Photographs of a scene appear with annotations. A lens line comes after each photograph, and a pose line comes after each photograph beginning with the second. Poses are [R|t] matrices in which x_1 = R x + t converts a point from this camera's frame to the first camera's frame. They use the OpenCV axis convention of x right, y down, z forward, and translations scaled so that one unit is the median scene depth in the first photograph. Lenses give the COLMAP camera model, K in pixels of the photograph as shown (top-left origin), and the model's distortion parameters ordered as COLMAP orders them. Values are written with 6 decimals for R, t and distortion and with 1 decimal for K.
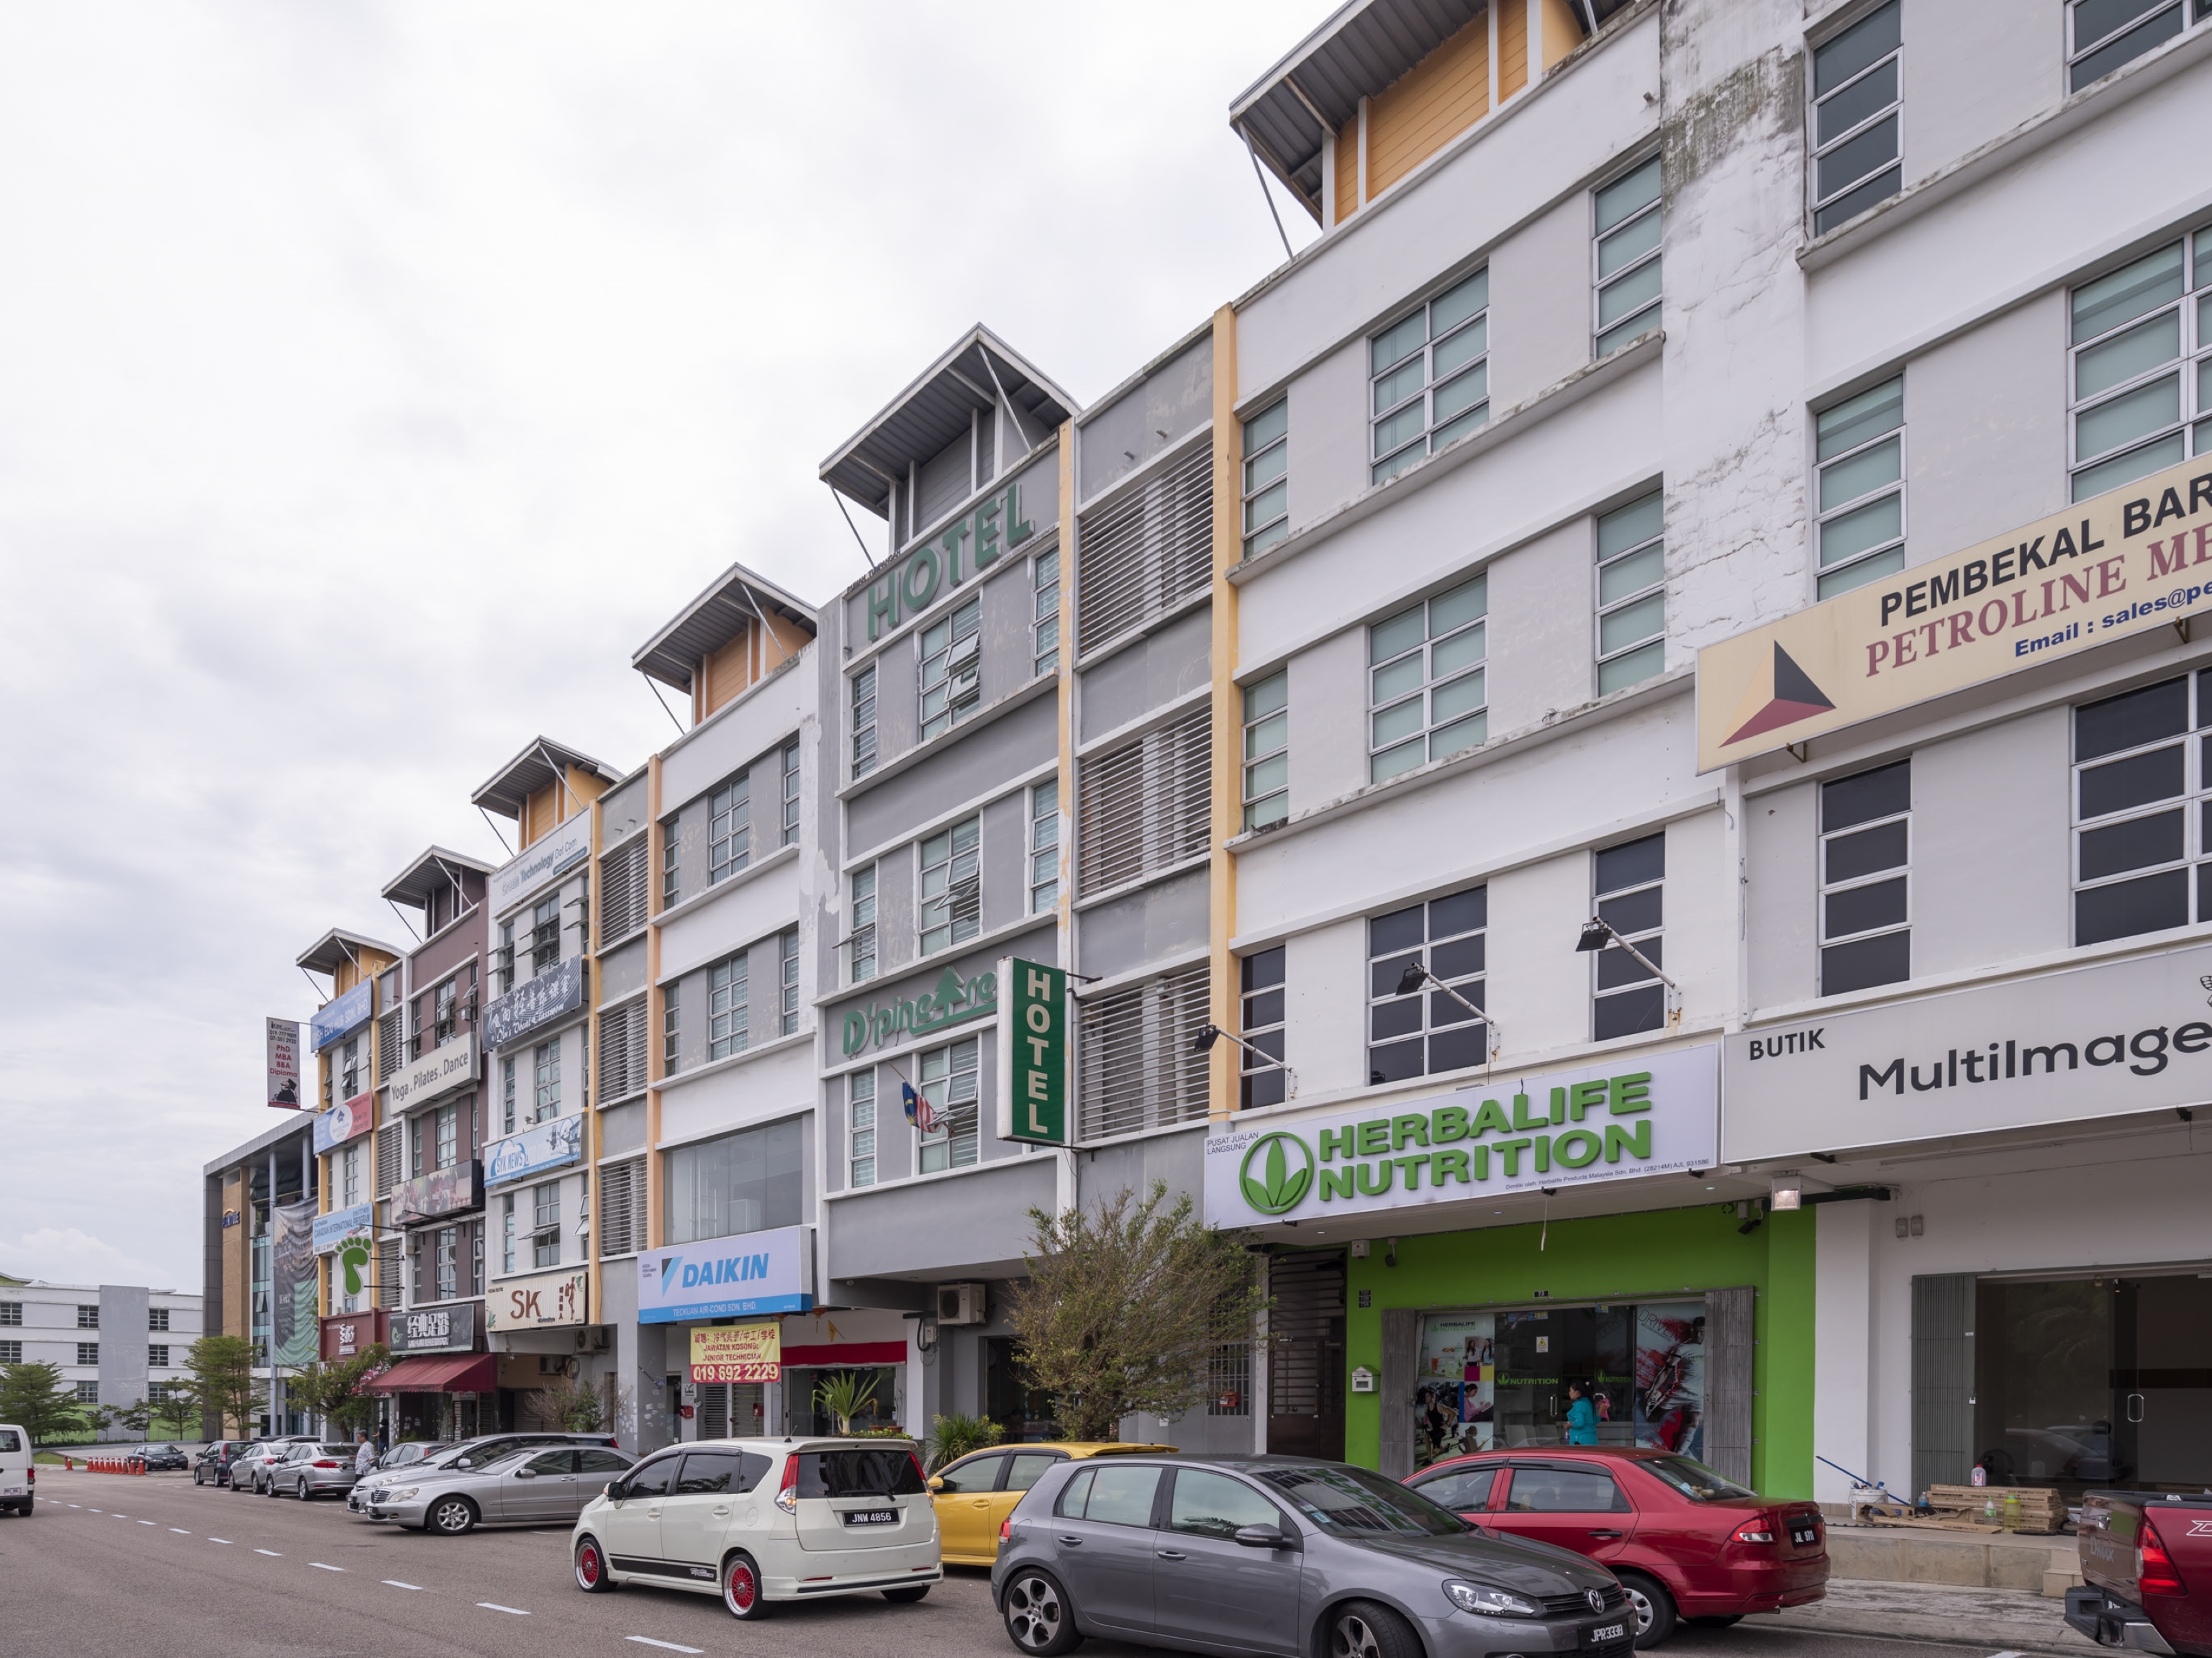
lens RADIAL K [[1294.7, 0, 1201.6], [0, 1294.7, 822.5], [0, 0, 1]] dist [-0.031852, 0.020897]
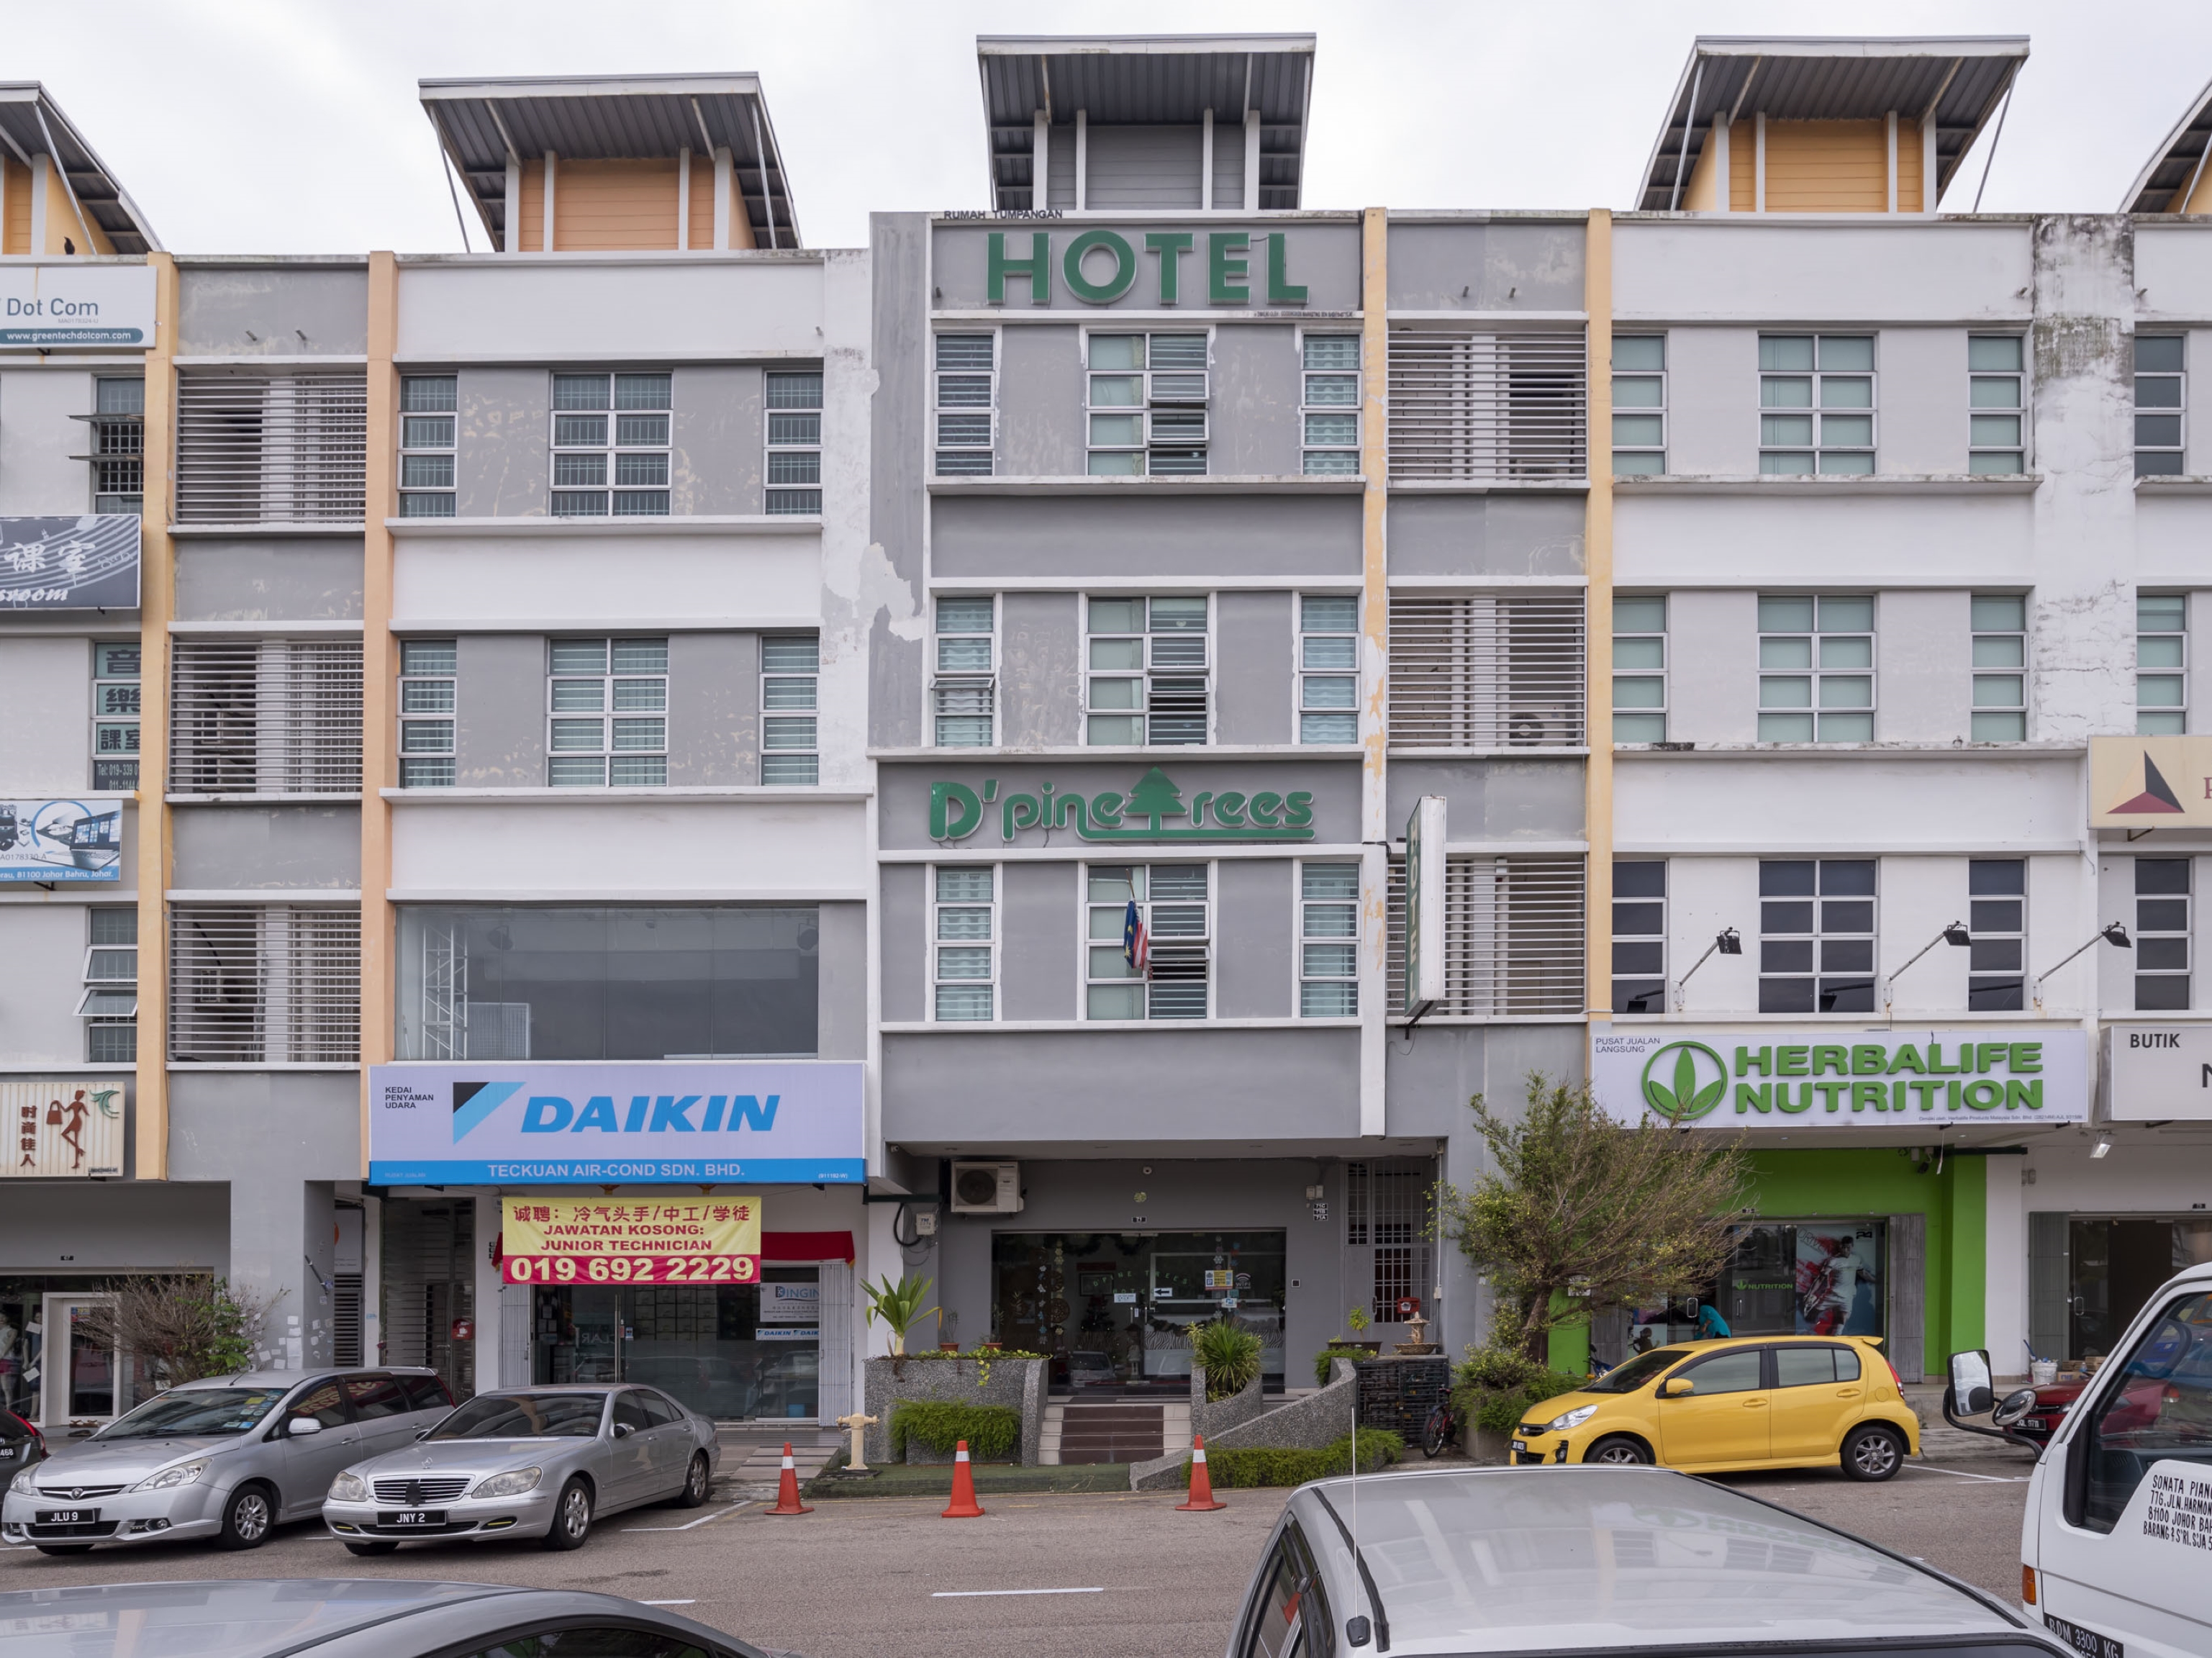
lens RADIAL K [[1294.7, 0, 1201.6], [0, 1294.7, 822.5], [0, 0, 1]] dist [-0.031852, 0.020897]
pose [[0.697177, 0.255546, 0.669806, -0.953838], [-0.284694, 0.956170, -0.068473, 0.259084], [-0.657947, -0.142952, 0.739372, 0.538858]]
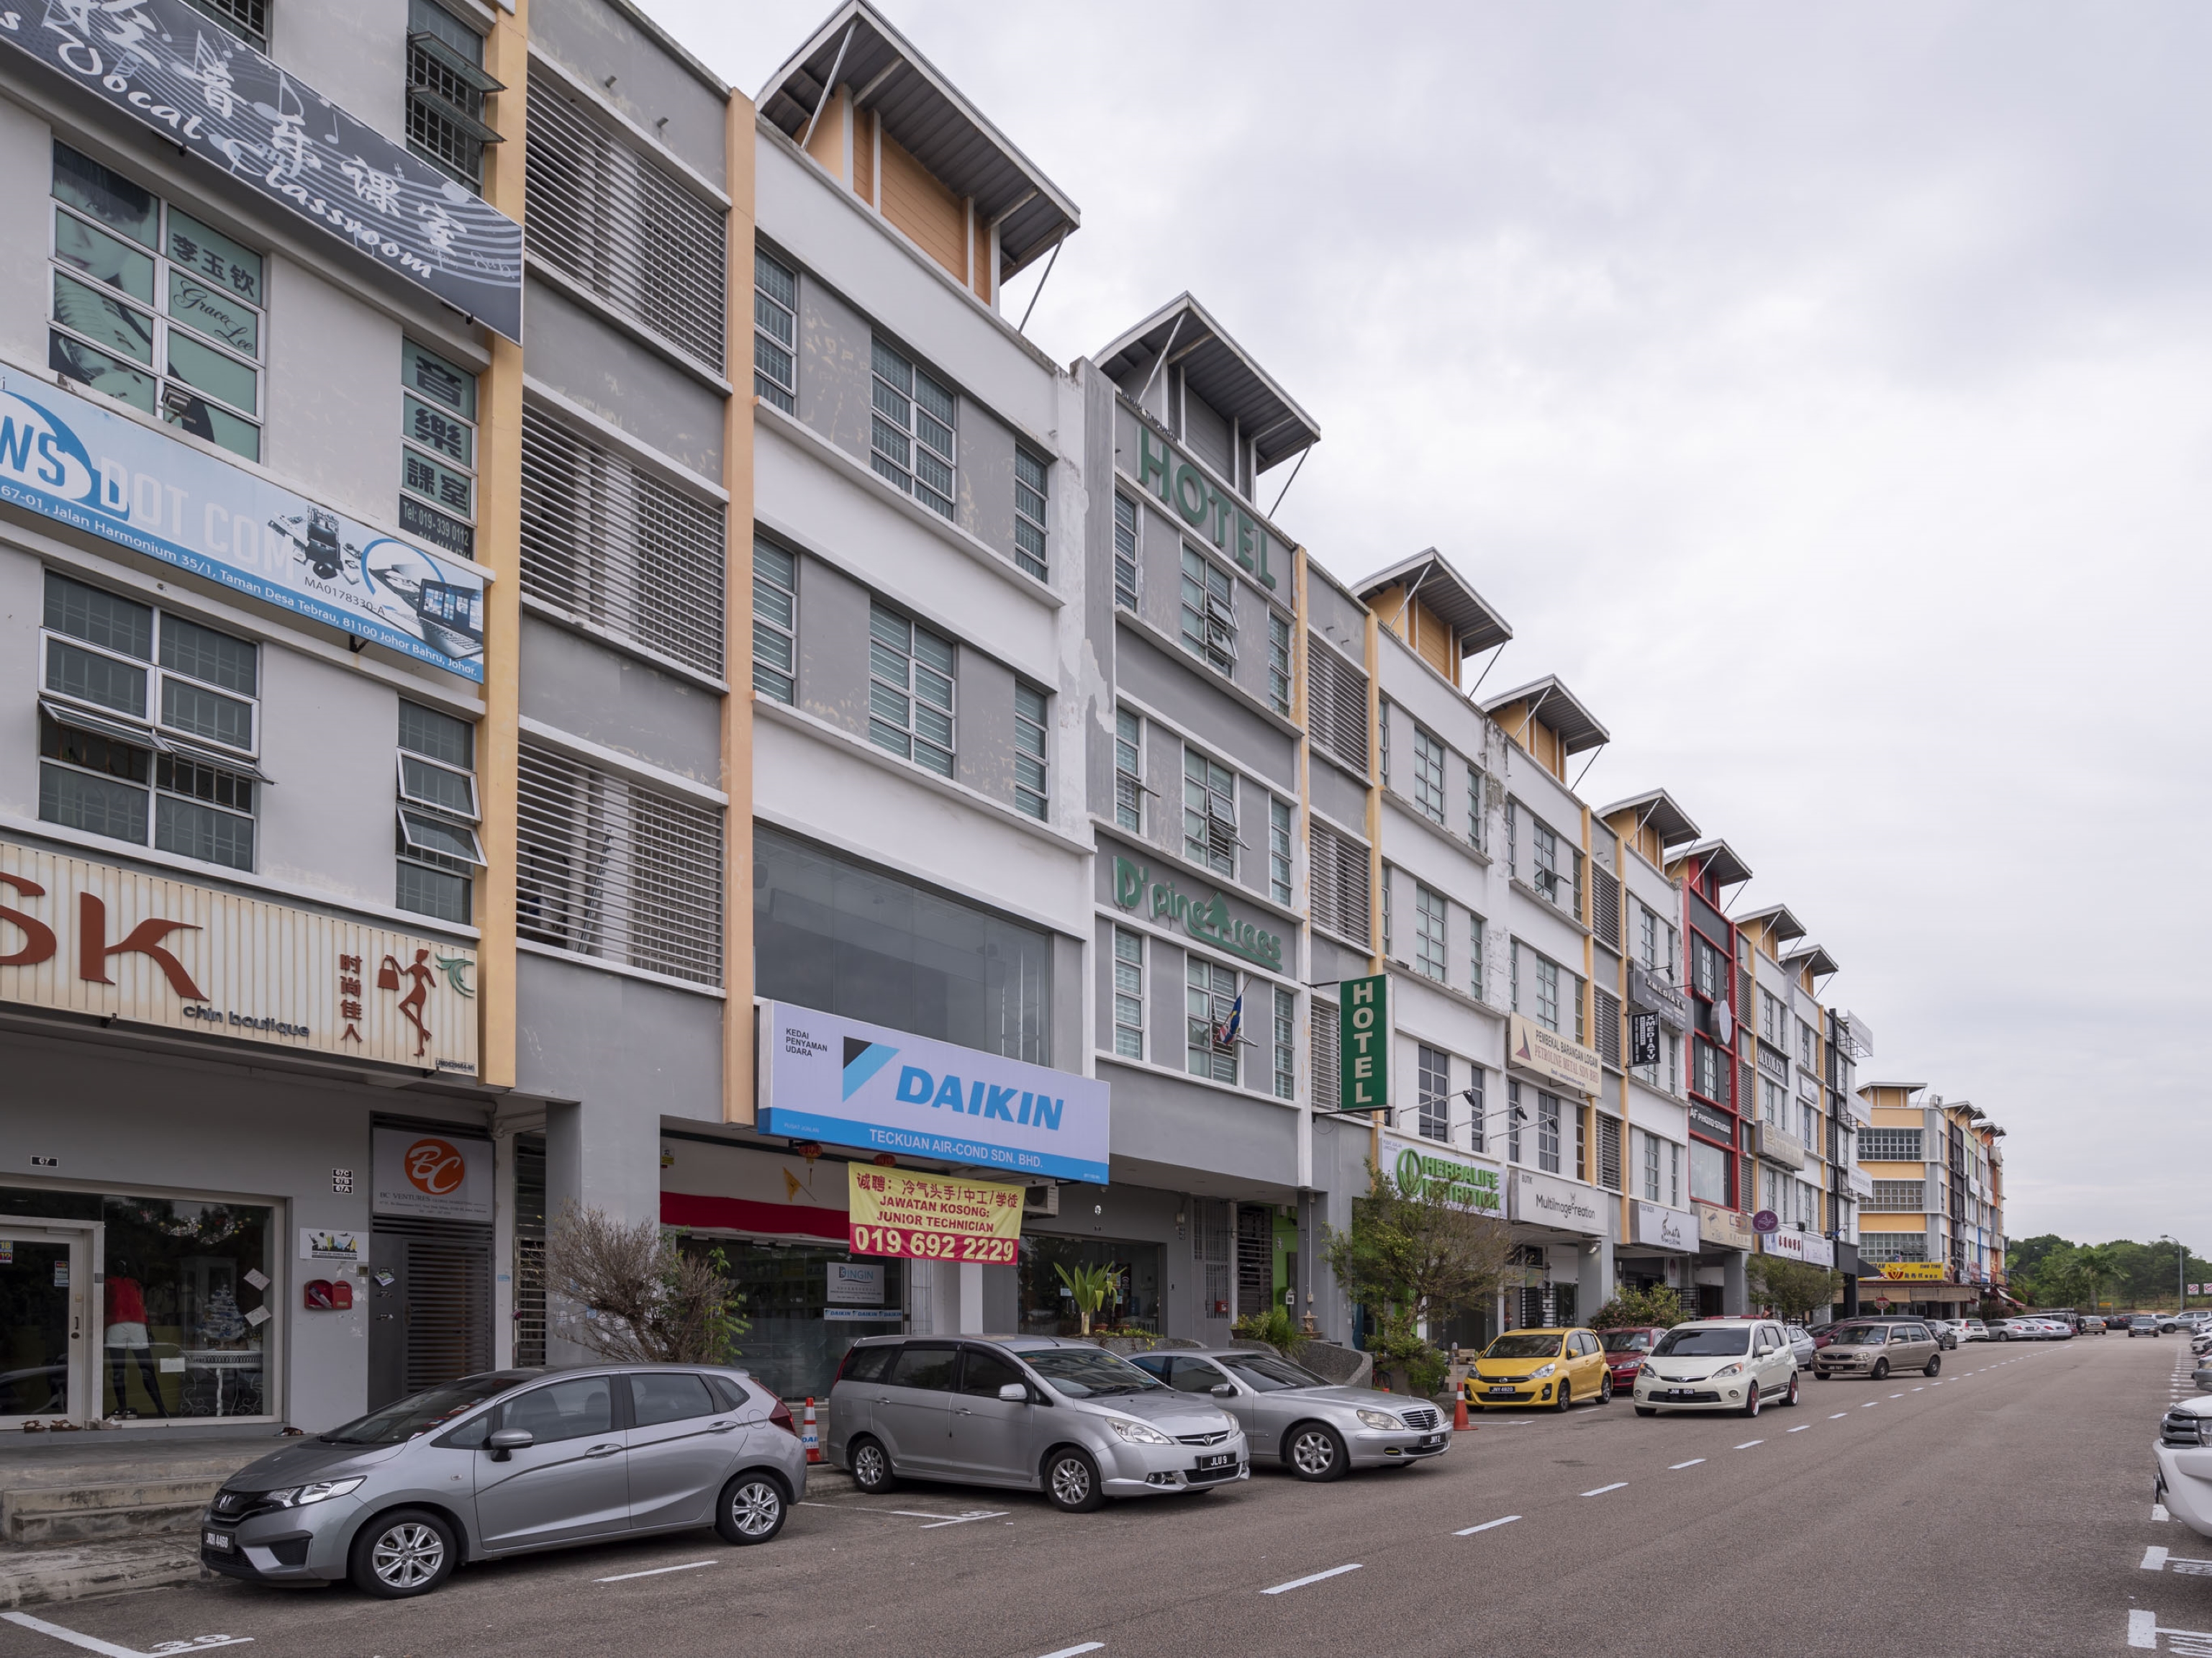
lens RADIAL K [[1172.3, 0, 1099.6], [0, 1172.3, 766.5], [0, 0, 1]] dist [-0.012992, 0.000898]
pose [[-0.089160, 0.440147, 0.893488, -1.505331], [-0.409667, 0.801463, -0.435694, 0.671327], [-0.907868, -0.404879, 0.108855, 1.399797]]
